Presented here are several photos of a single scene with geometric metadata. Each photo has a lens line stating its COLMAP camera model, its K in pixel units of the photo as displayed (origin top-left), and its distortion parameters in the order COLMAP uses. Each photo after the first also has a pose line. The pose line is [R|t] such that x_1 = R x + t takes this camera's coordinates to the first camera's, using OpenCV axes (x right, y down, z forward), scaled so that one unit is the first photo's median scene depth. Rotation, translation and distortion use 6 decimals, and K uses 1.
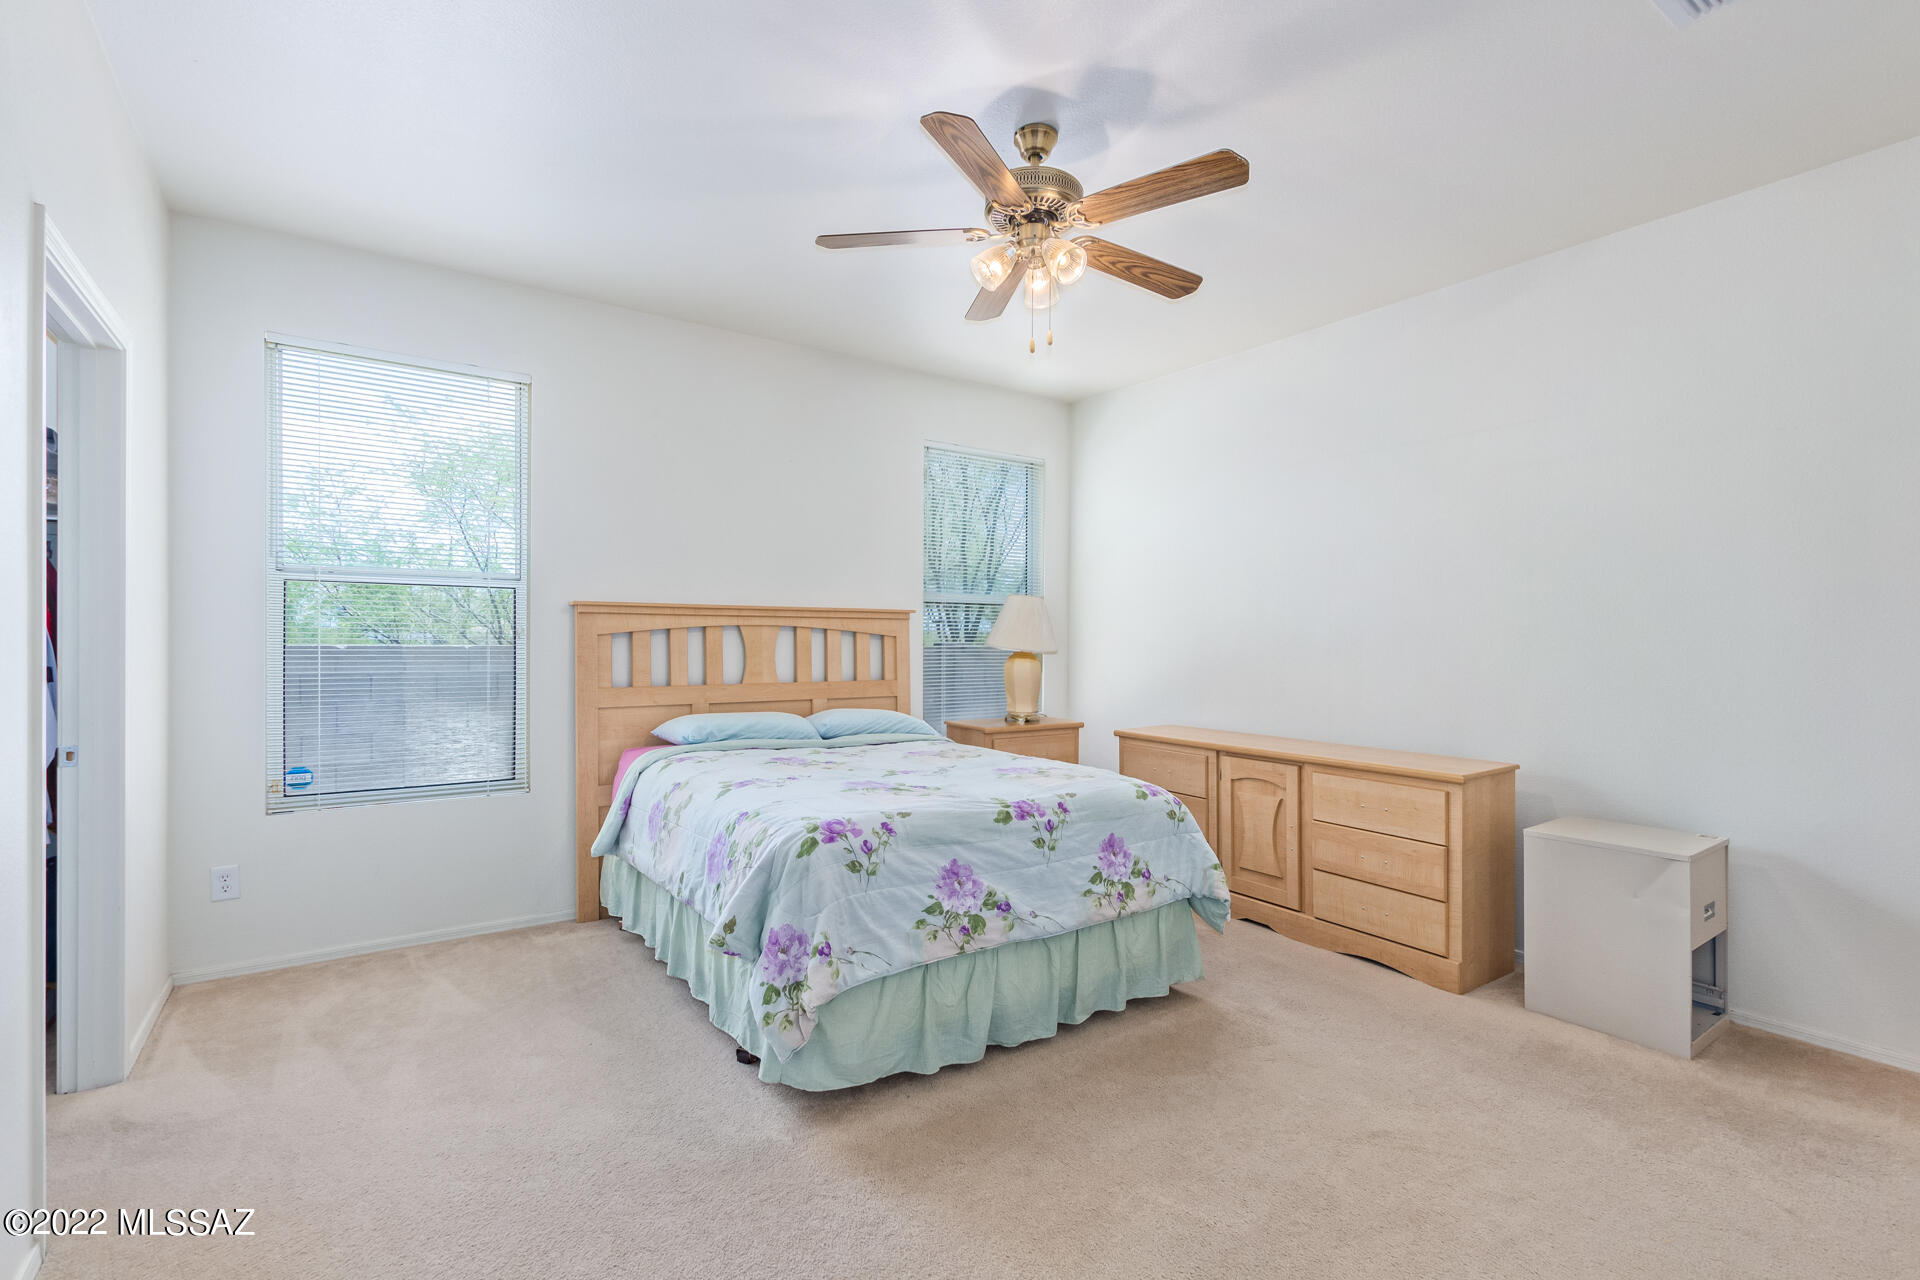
lens RADIAL K [[881.6, 0, 960.0], [0, 881.6, 636.5], [0, 0, 1]] dist [0.008236, -0.005050]
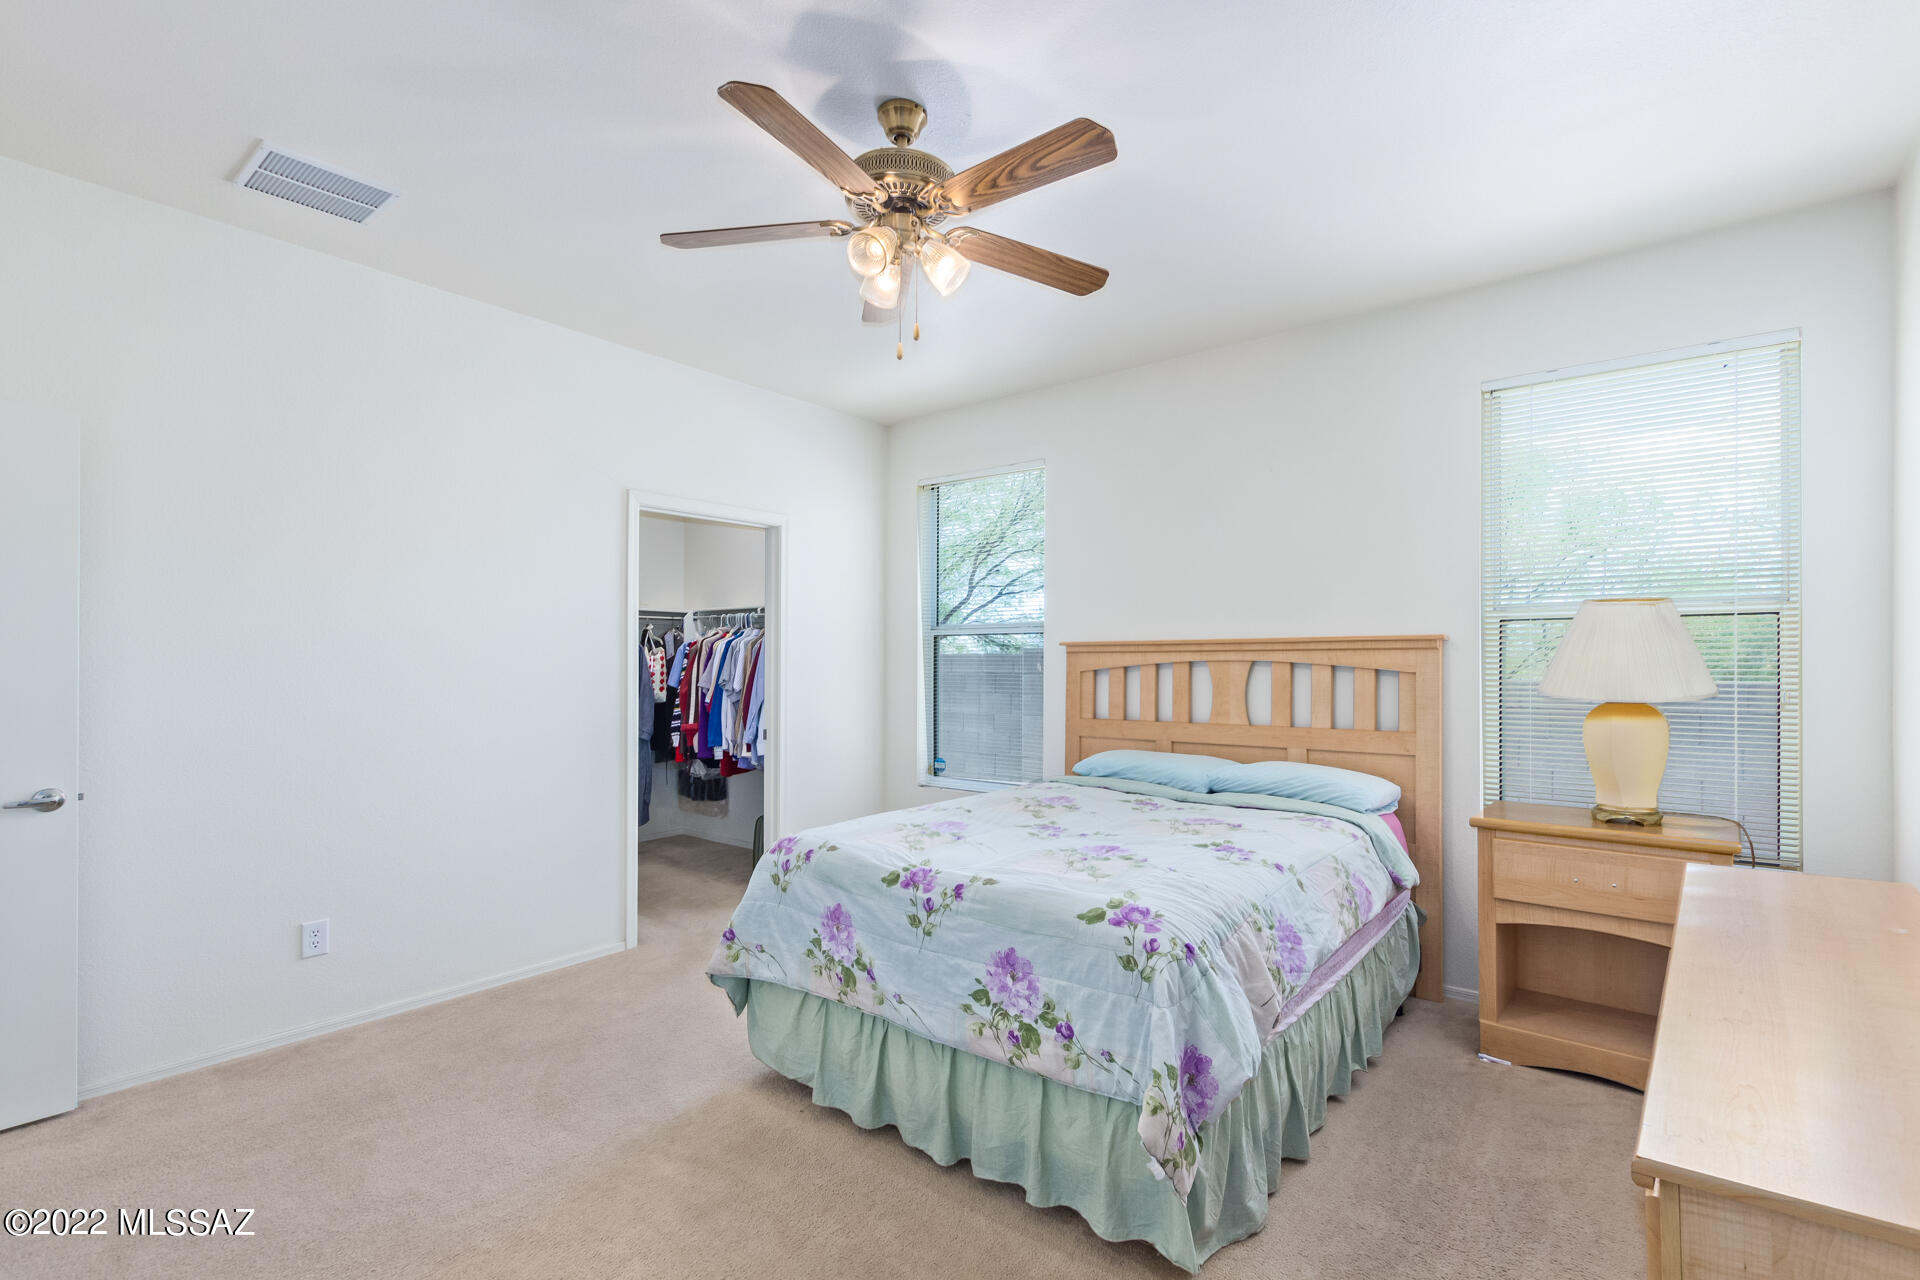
lens RADIAL K [[881.6, 0, 961.9], [0, 881.6, 652.2], [0, 0, 1]] dist [0.008236, -0.005050]
pose [[0.284377, -0.014328, -0.958606, 0.896638], [0.002375, 0.999896, -0.014240, -0.014313], [0.958710, 0.001773, 0.284381, 0.771445]]
